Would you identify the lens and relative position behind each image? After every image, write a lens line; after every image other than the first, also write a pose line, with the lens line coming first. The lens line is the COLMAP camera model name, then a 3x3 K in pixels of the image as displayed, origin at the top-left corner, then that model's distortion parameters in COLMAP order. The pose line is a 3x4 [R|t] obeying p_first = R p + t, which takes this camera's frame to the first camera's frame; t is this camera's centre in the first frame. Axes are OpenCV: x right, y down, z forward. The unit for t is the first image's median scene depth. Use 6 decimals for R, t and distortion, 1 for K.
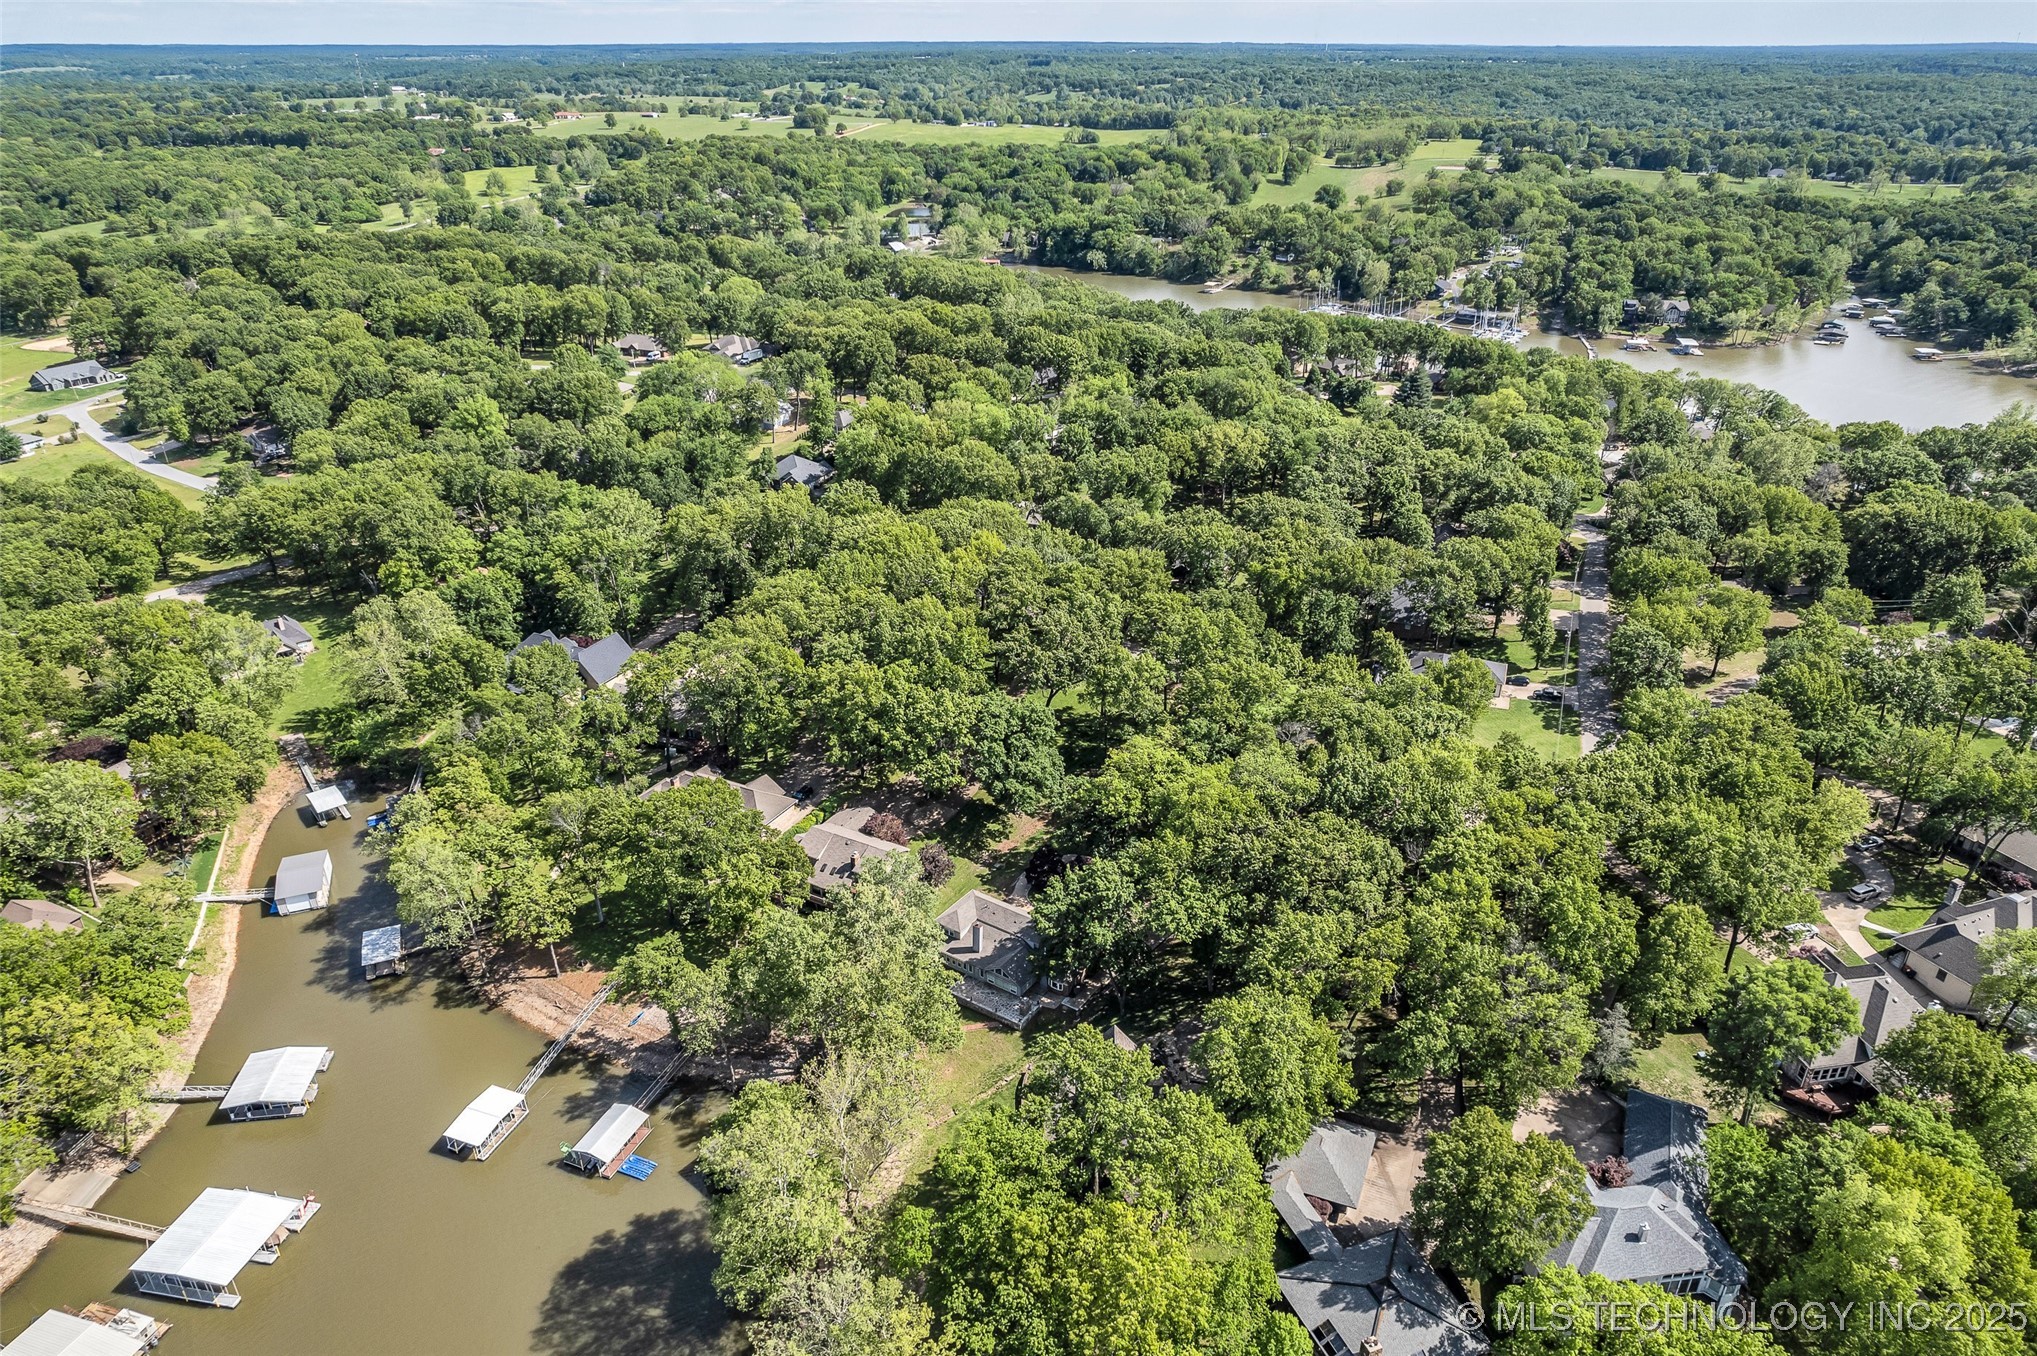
lens RADIAL K [[1290.7, 0, 1017.0], [0, 1290.7, 678.9], [0, 0, 1]] dist [-0.005790, -0.001114]
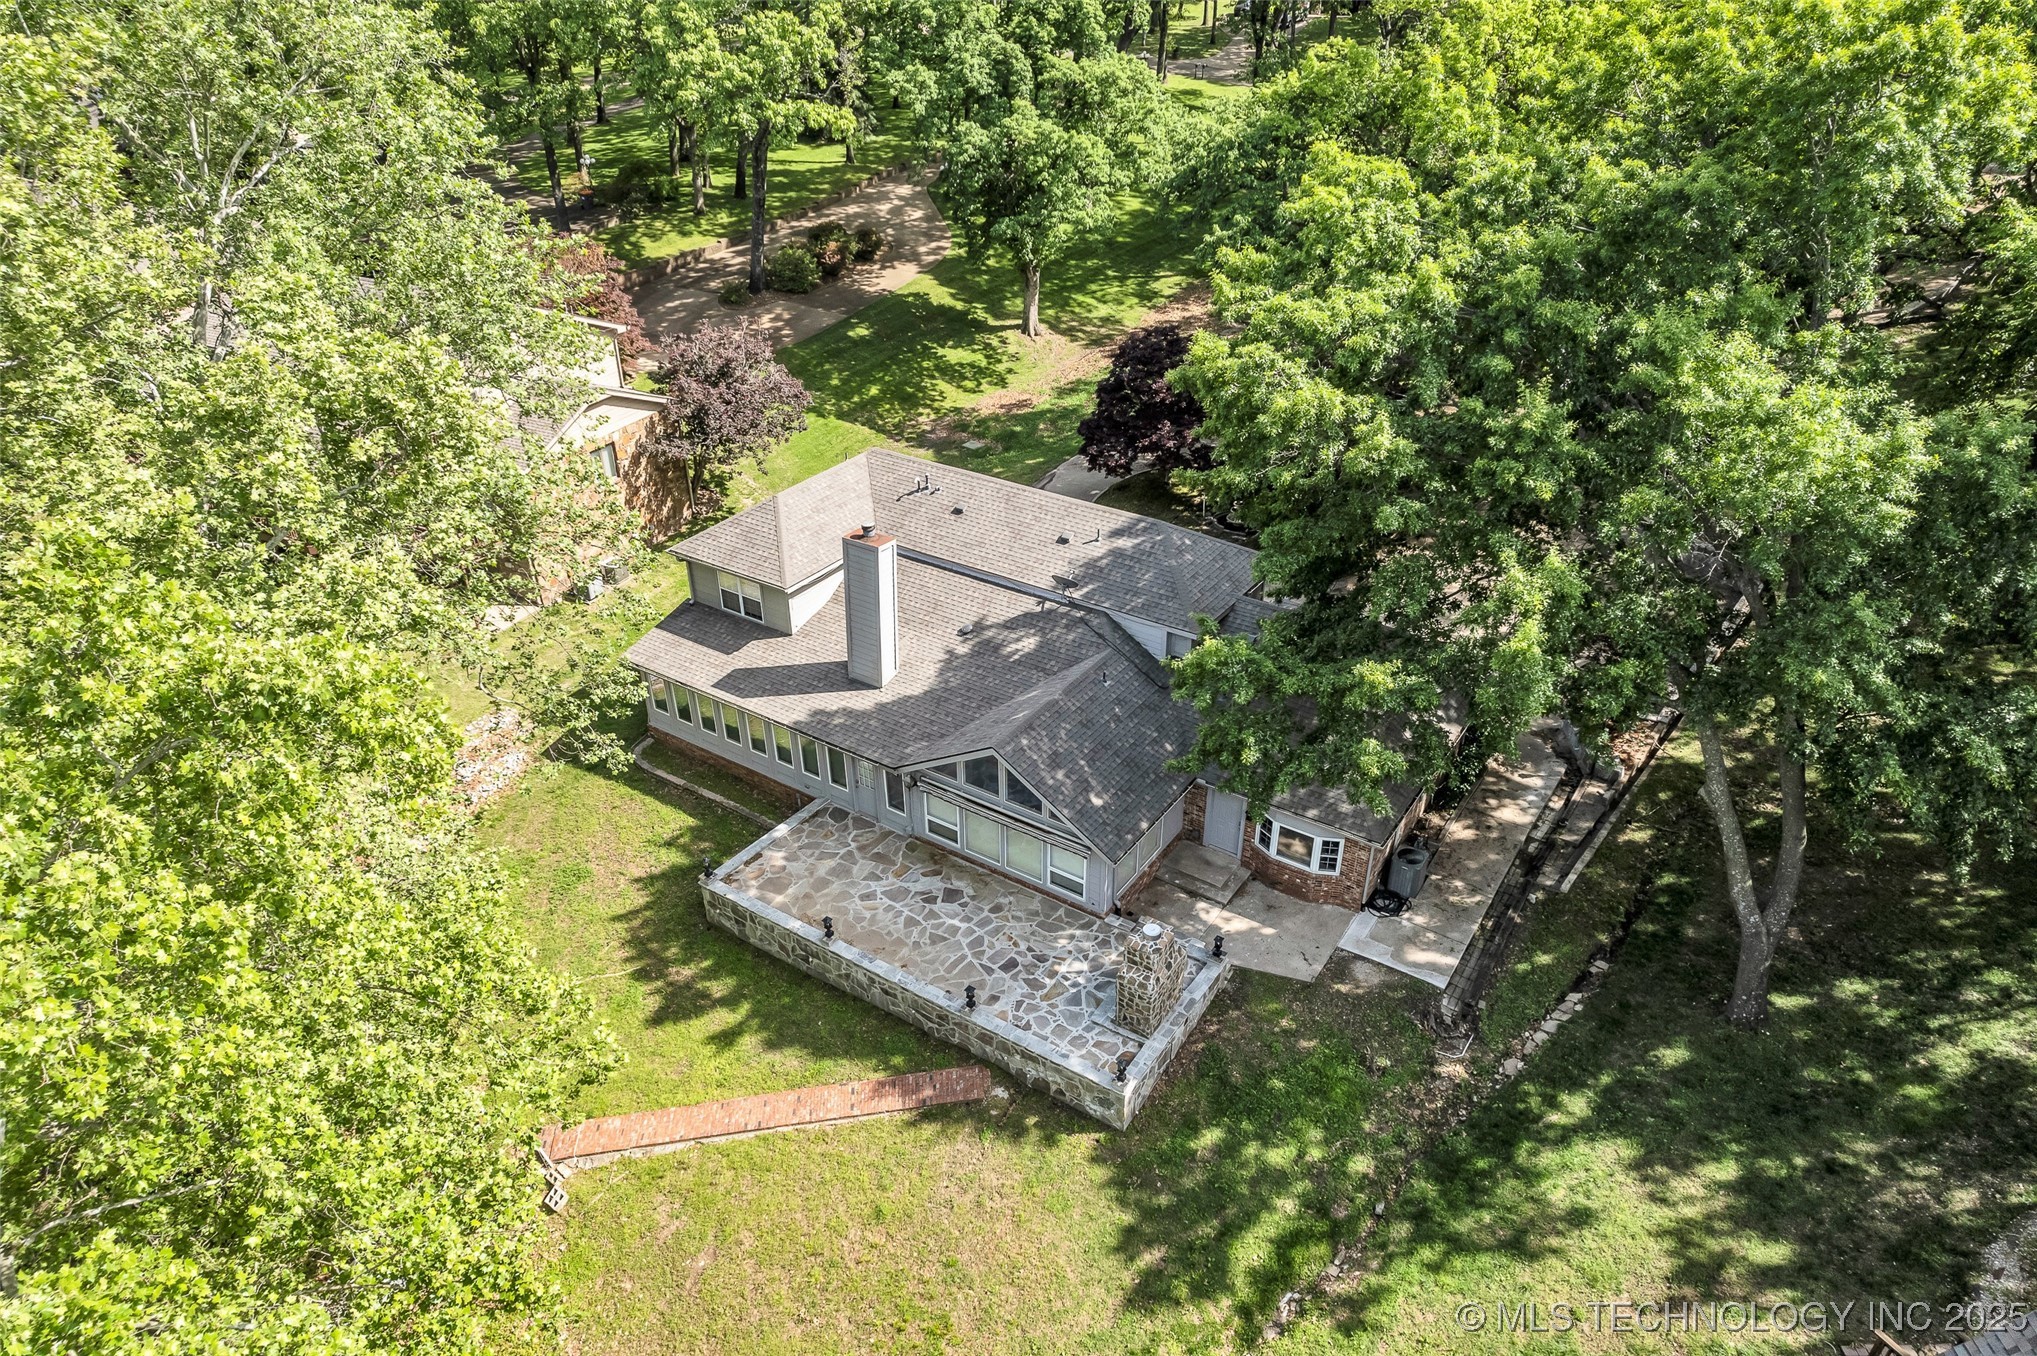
lens RADIAL K [[1290.7, 0, 1019.2], [0, 1290.7, 677.7], [0, 0, 1]] dist [-0.005790, -0.001114]
pose [[0.999527, 0.009065, 0.029398, -0.011825], [-0.011594, 0.996138, 0.087032, 0.173031], [-0.028496, -0.087332, 0.995772, 0.717376]]
